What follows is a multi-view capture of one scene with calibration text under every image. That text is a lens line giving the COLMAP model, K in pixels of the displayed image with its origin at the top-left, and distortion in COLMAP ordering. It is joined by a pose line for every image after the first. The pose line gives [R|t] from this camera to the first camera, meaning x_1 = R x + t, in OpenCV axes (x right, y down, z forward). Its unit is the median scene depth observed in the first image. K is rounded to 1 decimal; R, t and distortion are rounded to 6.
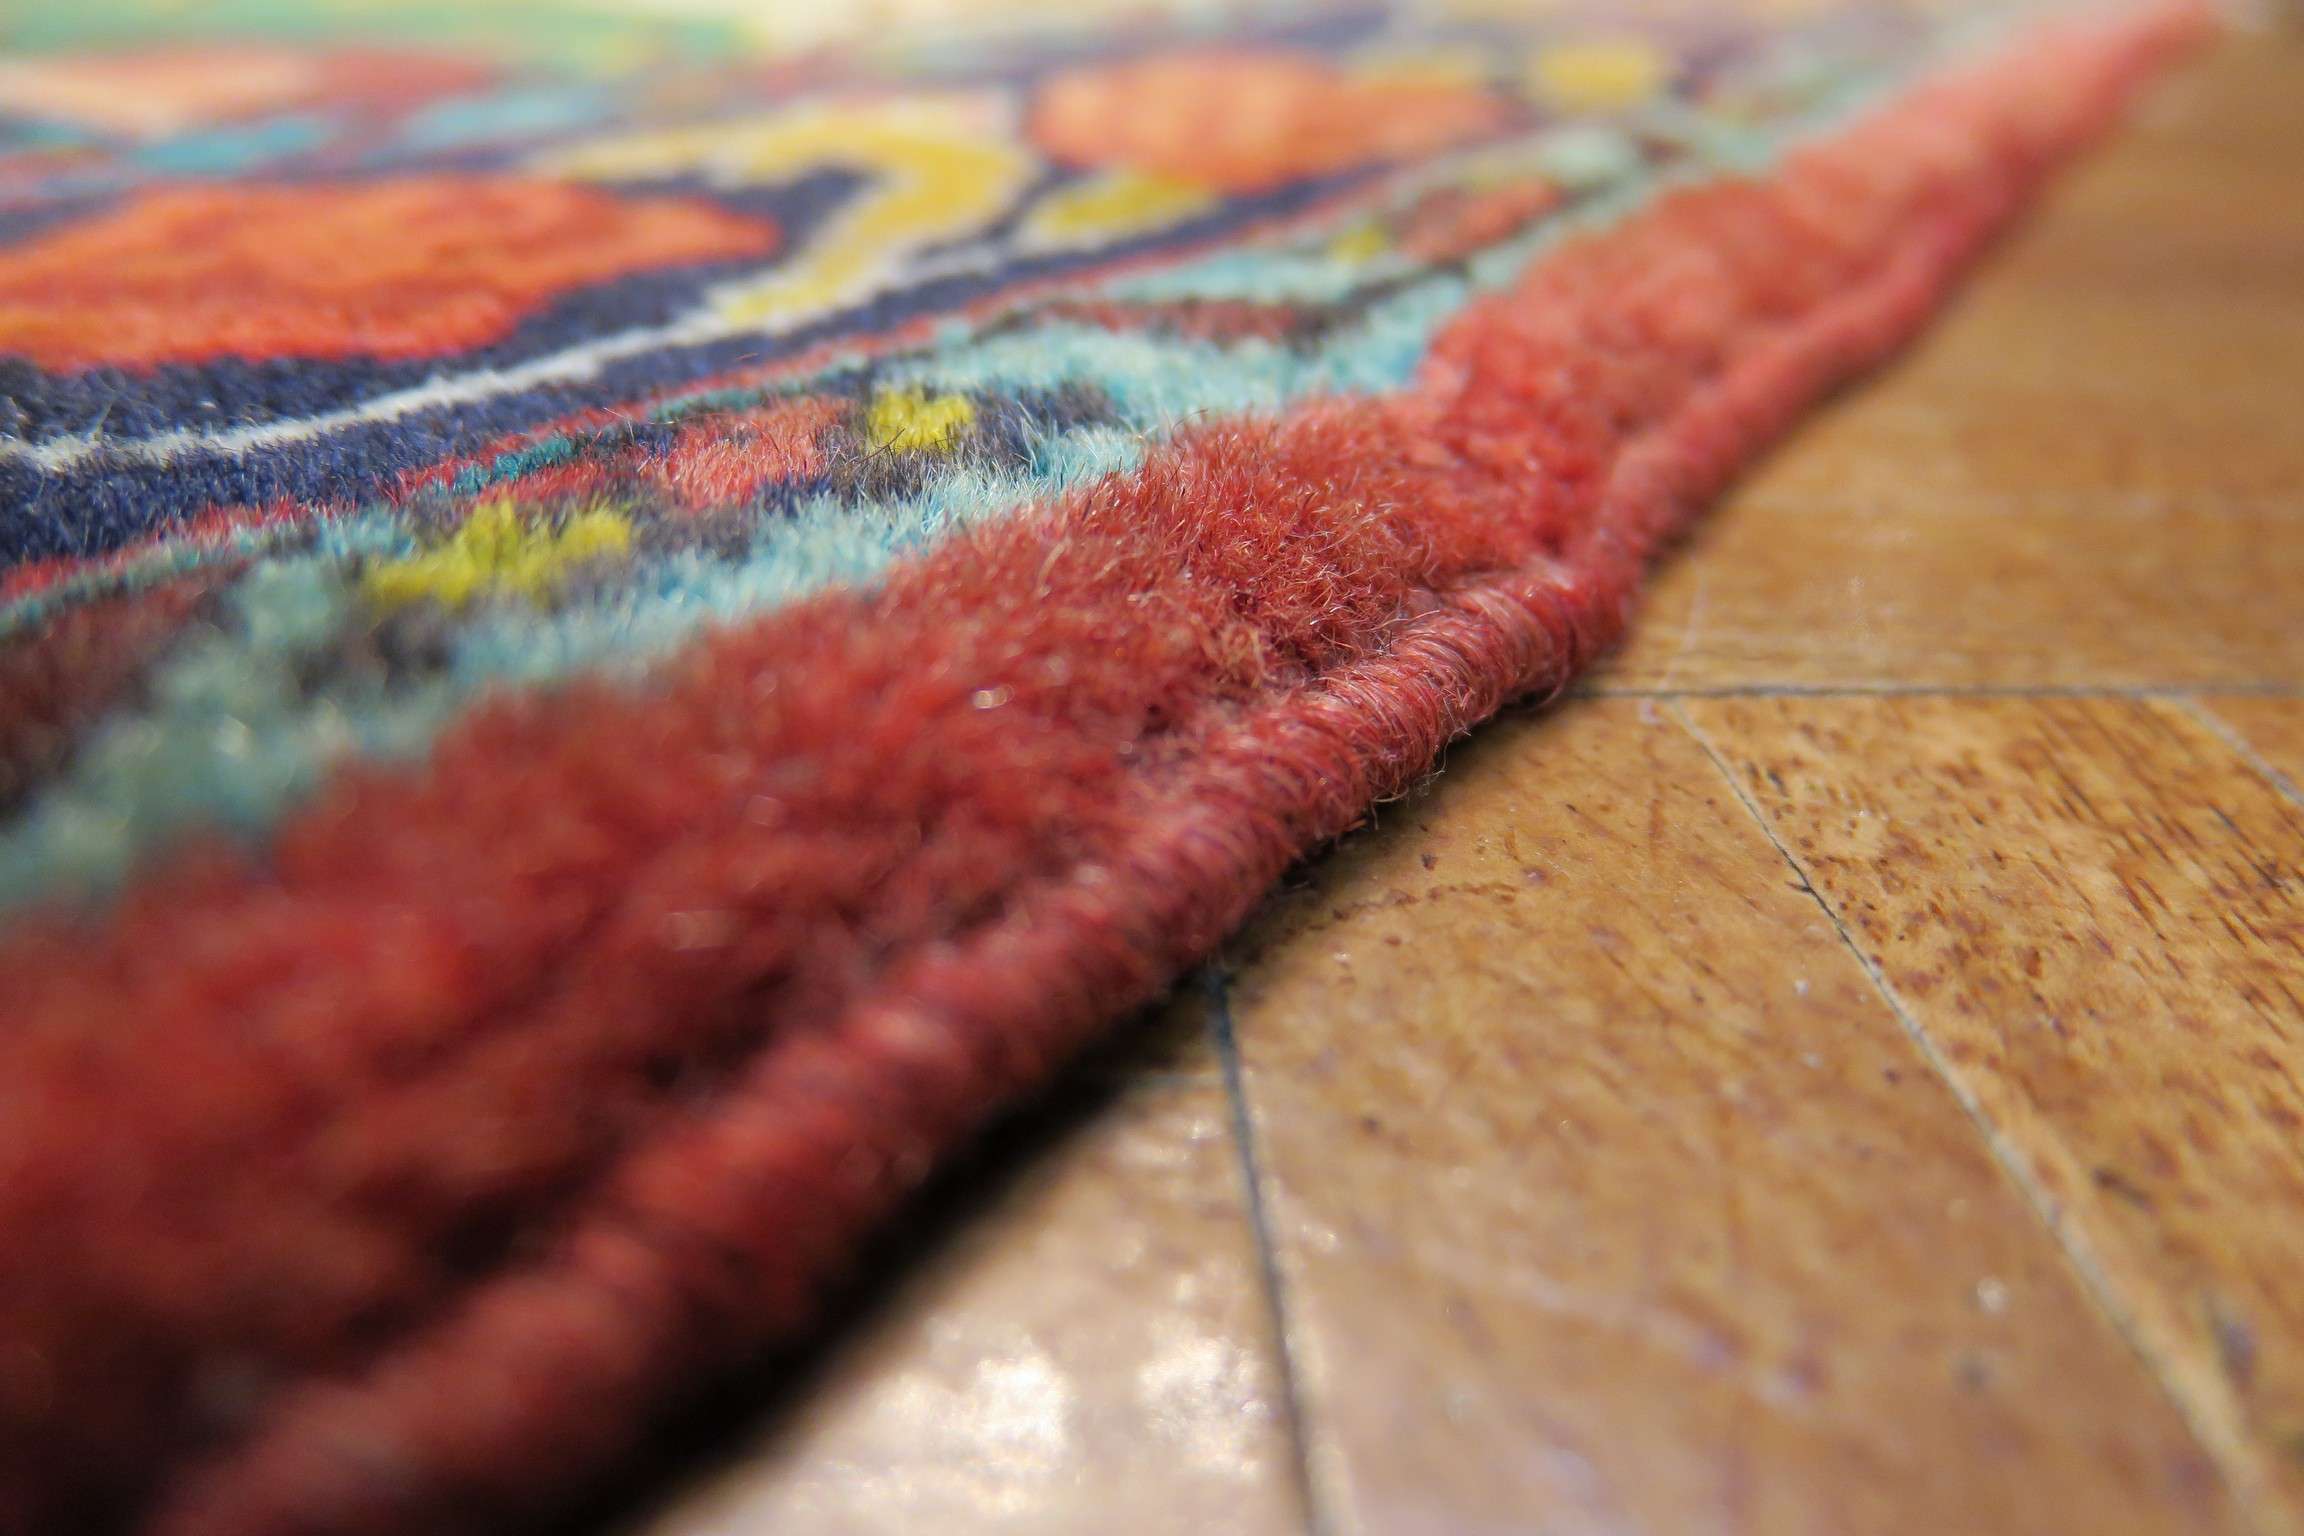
lens RADIAL K [[1555.2, 0, 1154.5], [0, 1555.2, 766.7], [0, 0, 1]] dist [-0.011917, -0.004815]
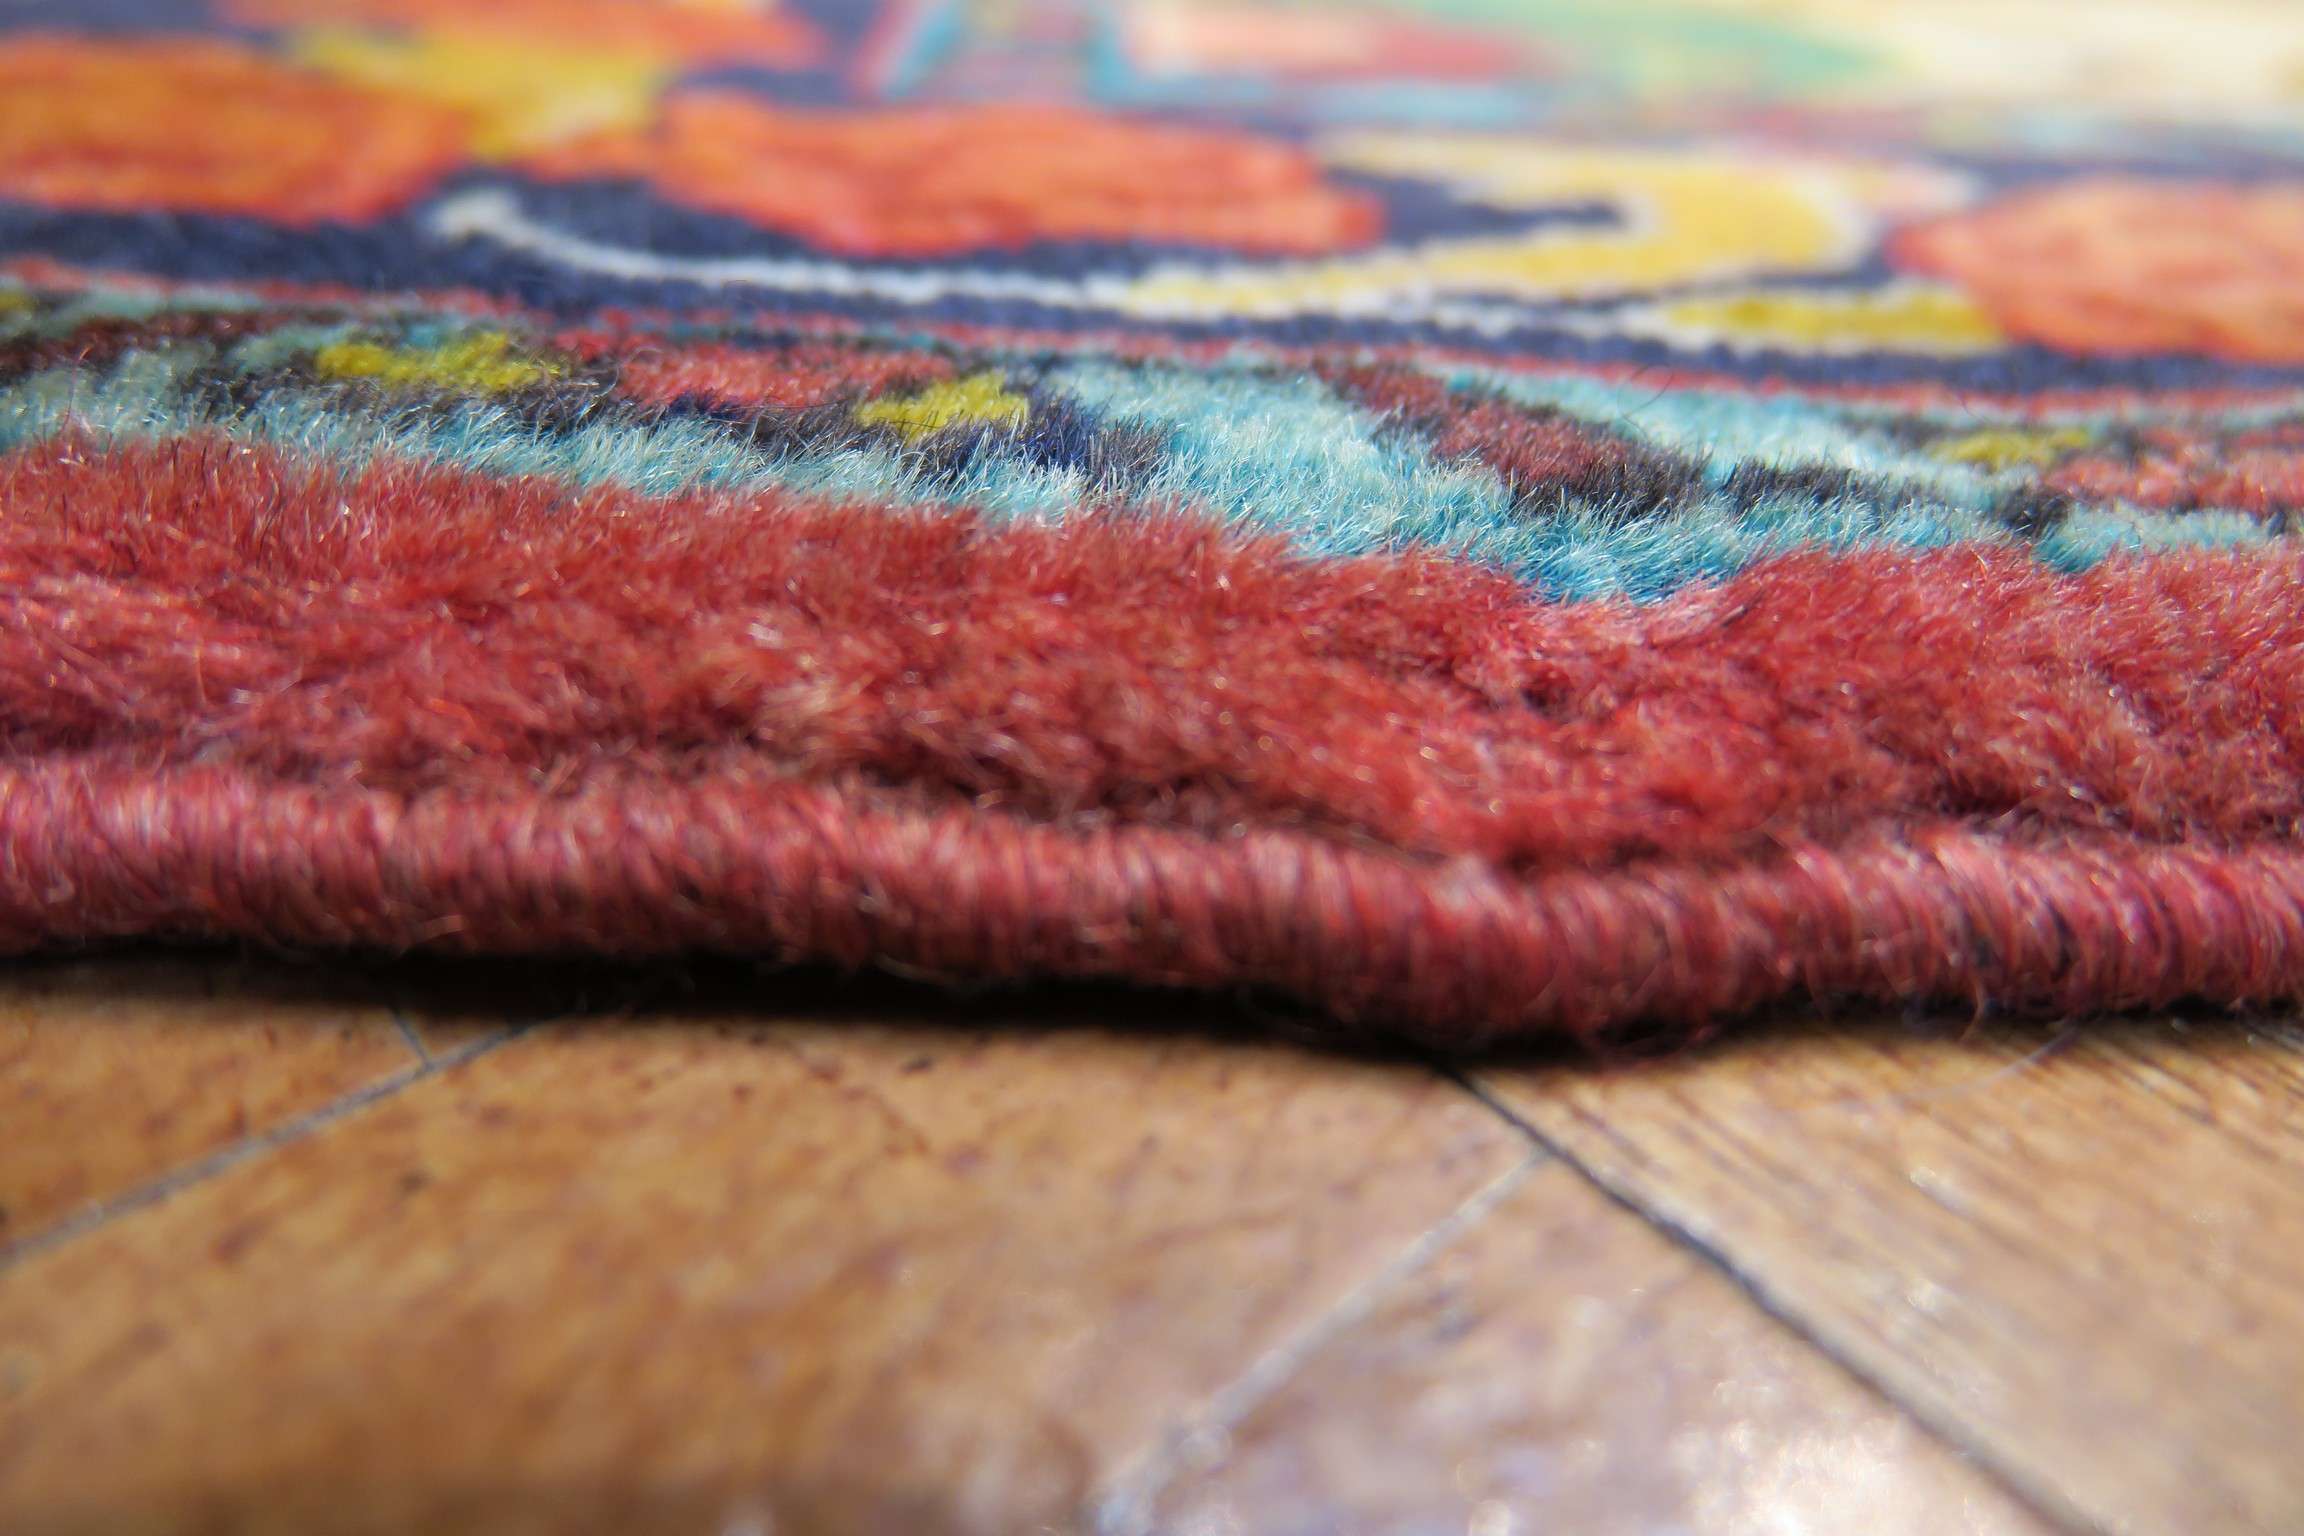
lens RADIAL K [[1555.2, 0, 1153.1], [0, 1555.2, 769.7], [0, 0, 1]] dist [-0.011917, -0.004815]
pose [[0.574965, 0.448600, -0.684232, 0.746068], [-0.435462, 0.875785, 0.208265, -0.305440], [0.692667, 0.178212, 0.698894, 0.487255]]
